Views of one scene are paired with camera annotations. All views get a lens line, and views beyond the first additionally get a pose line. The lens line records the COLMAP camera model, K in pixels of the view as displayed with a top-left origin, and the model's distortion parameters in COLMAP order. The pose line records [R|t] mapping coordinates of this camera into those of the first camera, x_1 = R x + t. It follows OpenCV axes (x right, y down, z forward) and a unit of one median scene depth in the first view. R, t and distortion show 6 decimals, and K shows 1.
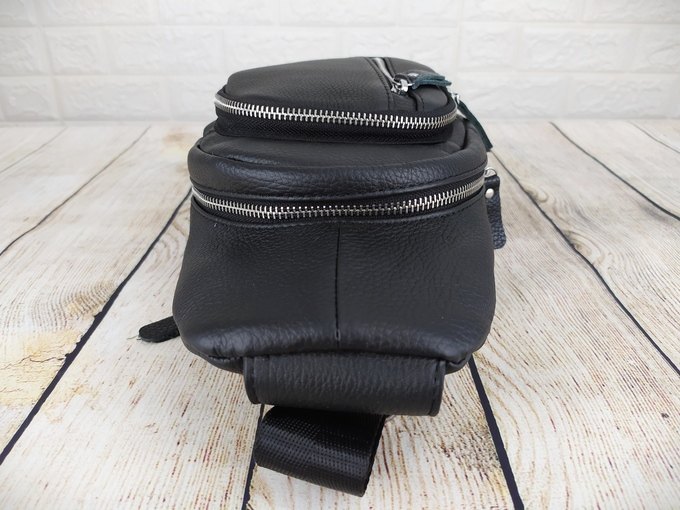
lens RADIAL K [[518.0, 0, 340.0], [0, 518.0, 255.0], [0, 0, 1]] dist [0.048709, -0.077043]
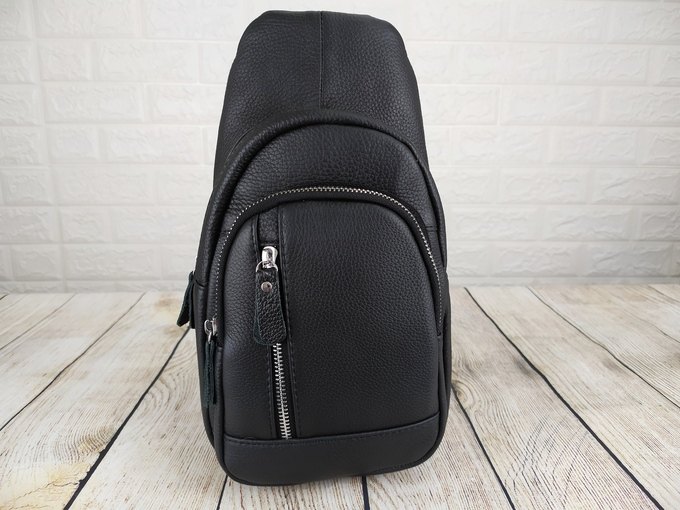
lens RADIAL K [[518.0, 0, 340.0], [0, 518.0, 255.0], [0, 0, 1]] dist [0.048709, -0.077043]
pose [[0.999354, -0.001773, 0.035887, 0.068071], [0.010906, 0.966629, -0.255947, -0.016195], [-0.034235, 0.256173, 0.966024, -0.285092]]
